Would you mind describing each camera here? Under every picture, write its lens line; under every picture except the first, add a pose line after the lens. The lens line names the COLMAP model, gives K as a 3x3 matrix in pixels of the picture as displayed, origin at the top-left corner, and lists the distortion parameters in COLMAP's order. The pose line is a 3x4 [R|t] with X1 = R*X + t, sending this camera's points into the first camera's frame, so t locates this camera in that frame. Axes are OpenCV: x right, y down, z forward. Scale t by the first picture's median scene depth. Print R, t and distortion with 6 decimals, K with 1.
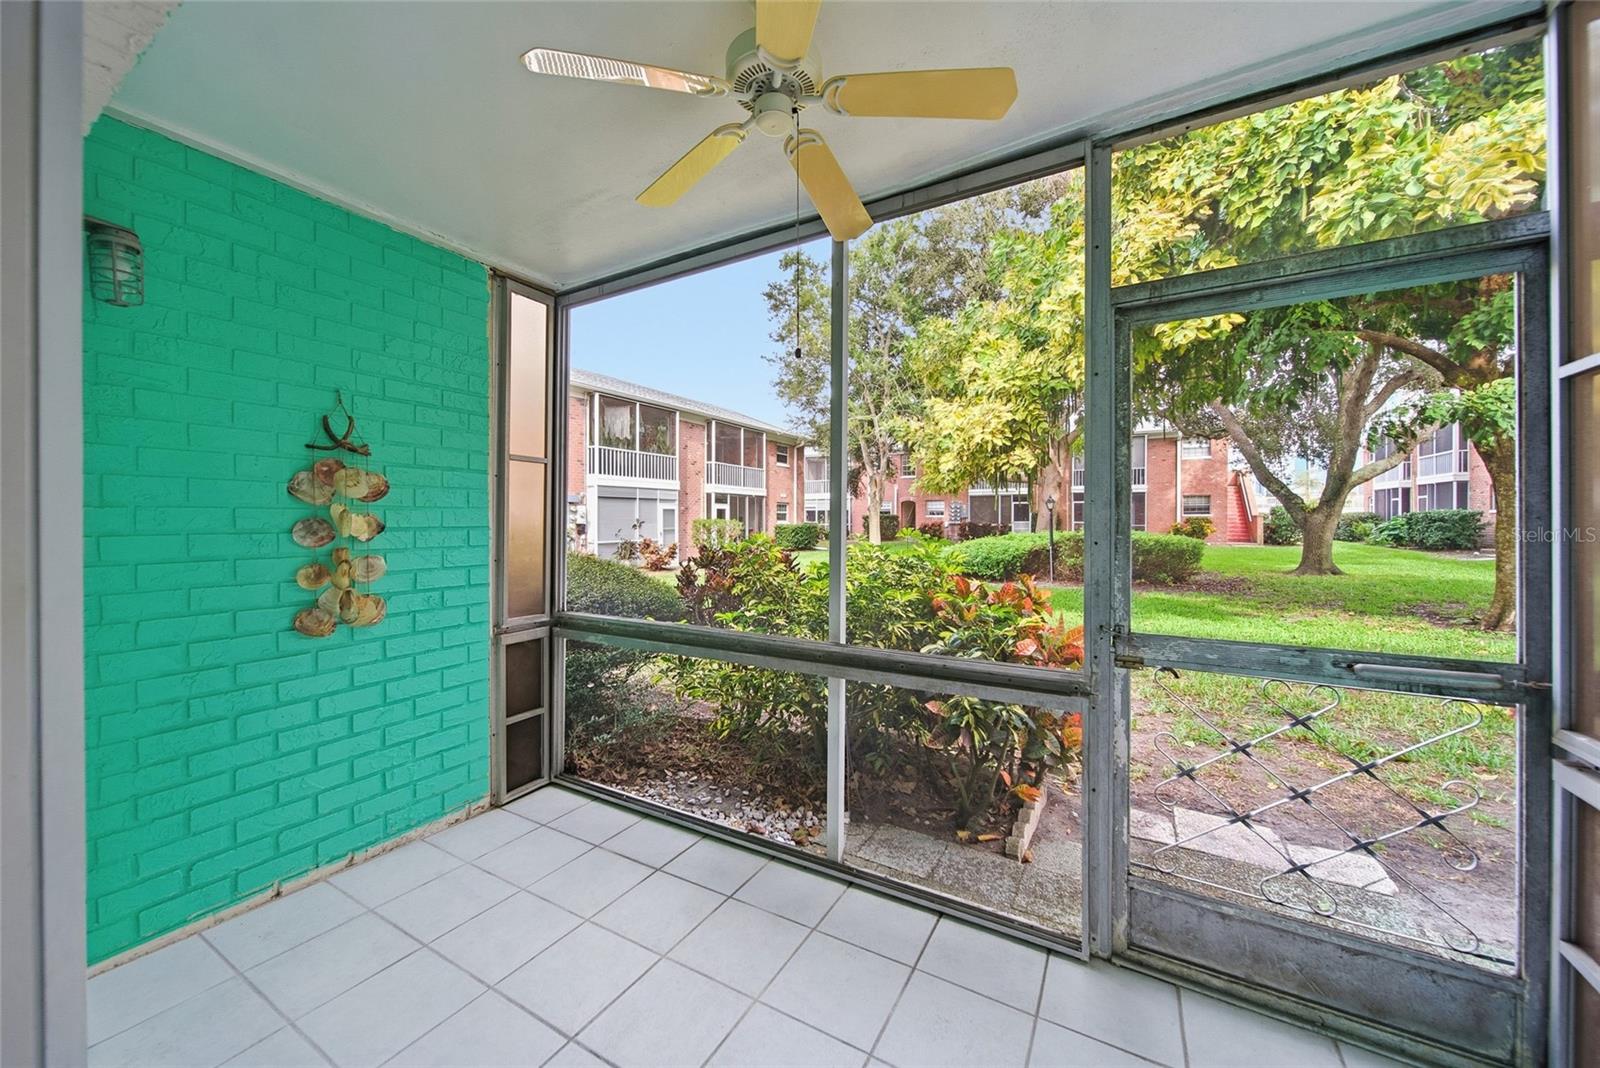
lens RADIAL K [[584.9, 0, 798.7], [0, 584.9, 529.2], [0, 0, 1]] dist [0.009623, -0.000045]
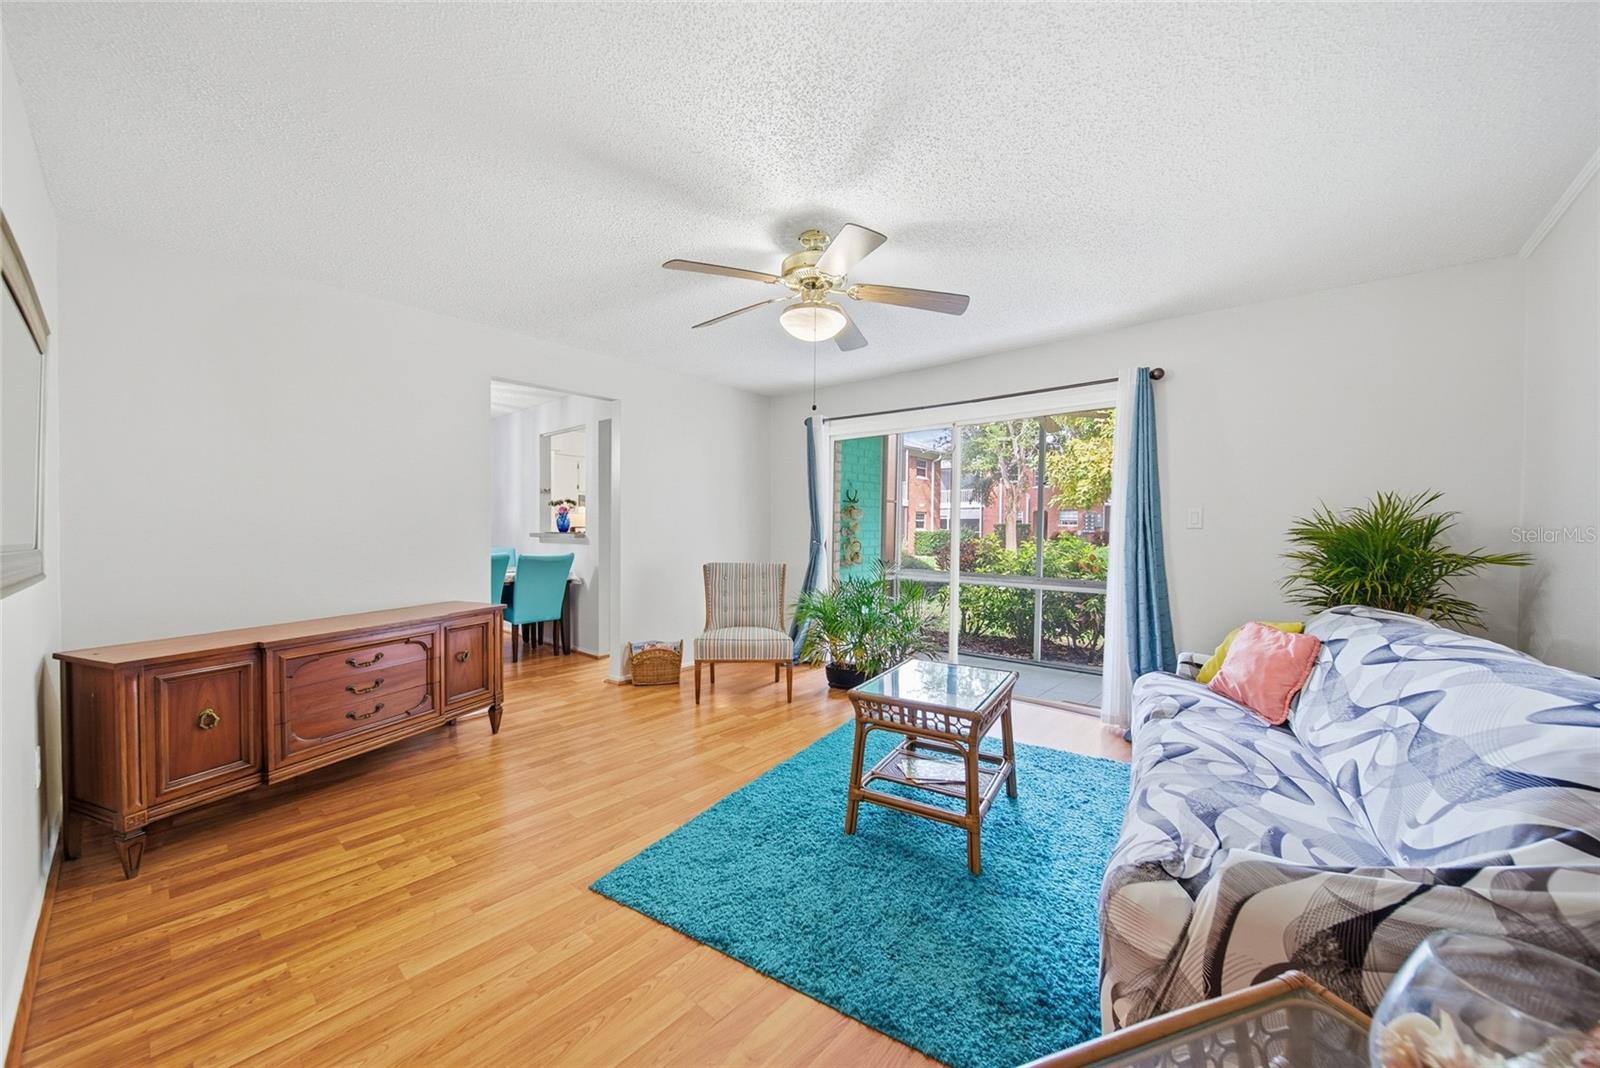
lens RADIAL K [[583.8, 0, 798.4], [0, 583.8, 528.0], [0, 0, 1]] dist [-0.007691, 0.000058]
pose [[0.979728, 0.011579, -0.199995, -0.036208], [-0.014329, 0.999822, -0.012309, 0.001972], [0.199817, 0.014926, 0.979720, -0.133756]]
